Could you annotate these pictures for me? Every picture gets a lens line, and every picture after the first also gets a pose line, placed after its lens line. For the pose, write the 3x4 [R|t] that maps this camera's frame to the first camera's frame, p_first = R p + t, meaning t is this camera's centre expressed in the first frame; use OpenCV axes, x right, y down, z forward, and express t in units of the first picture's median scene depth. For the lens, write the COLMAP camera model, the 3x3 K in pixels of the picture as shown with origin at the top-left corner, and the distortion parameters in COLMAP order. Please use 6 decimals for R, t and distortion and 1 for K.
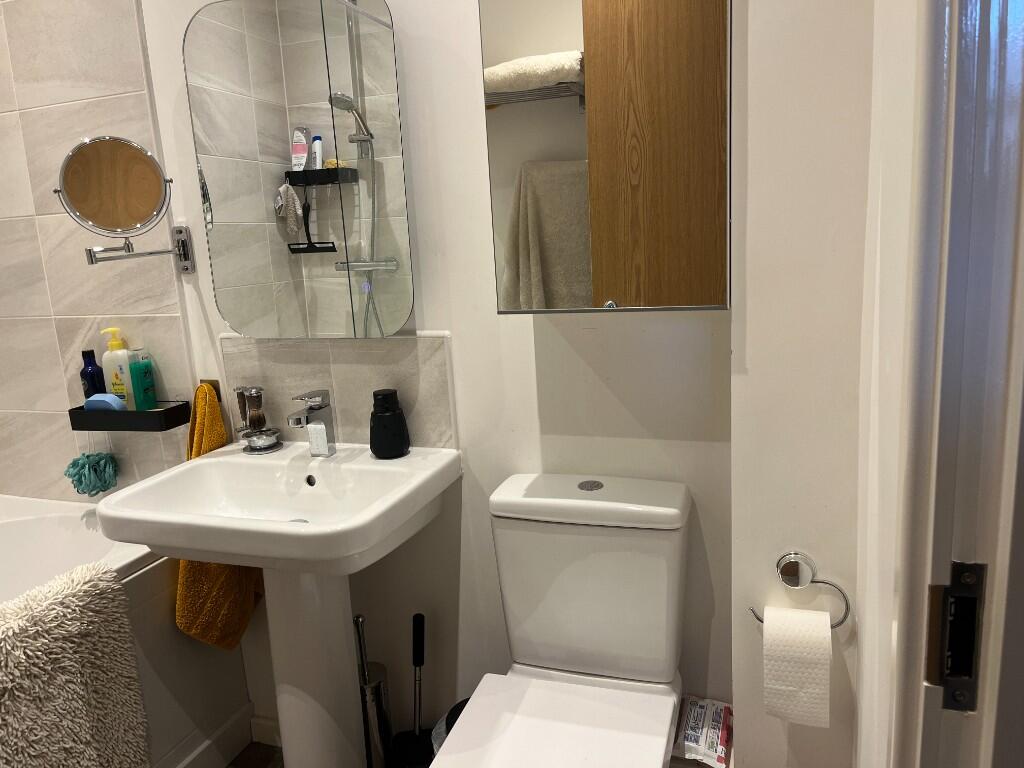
lens RADIAL K [[769.0, 0, 513.4], [0, 769.0, 377.5], [0, 0, 1]] dist [0.052167, -0.075064]
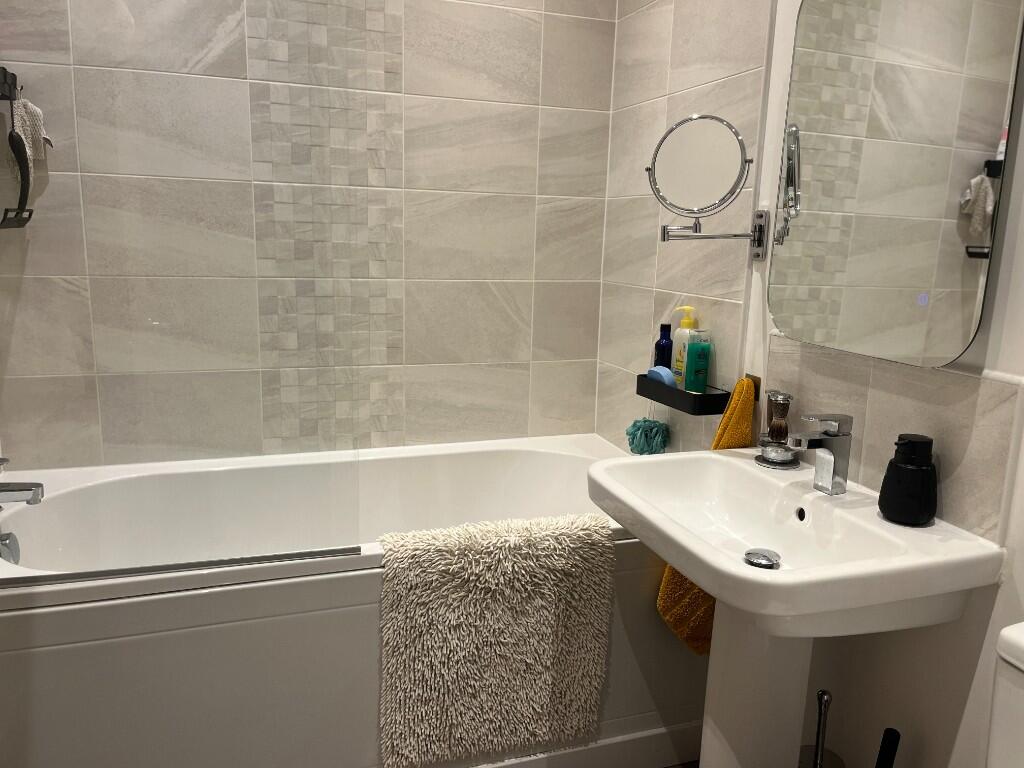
lens RADIAL K [[769.0, 0, 512.4], [0, 769.0, 386.1], [0, 0, 1]] dist [0.052167, -0.075064]
pose [[0.623289, 0.227496, -0.748169, 0.136516], [-0.215621, 0.969656, 0.115214, -0.031236], [0.751677, 0.089509, 0.653429, 0.178085]]
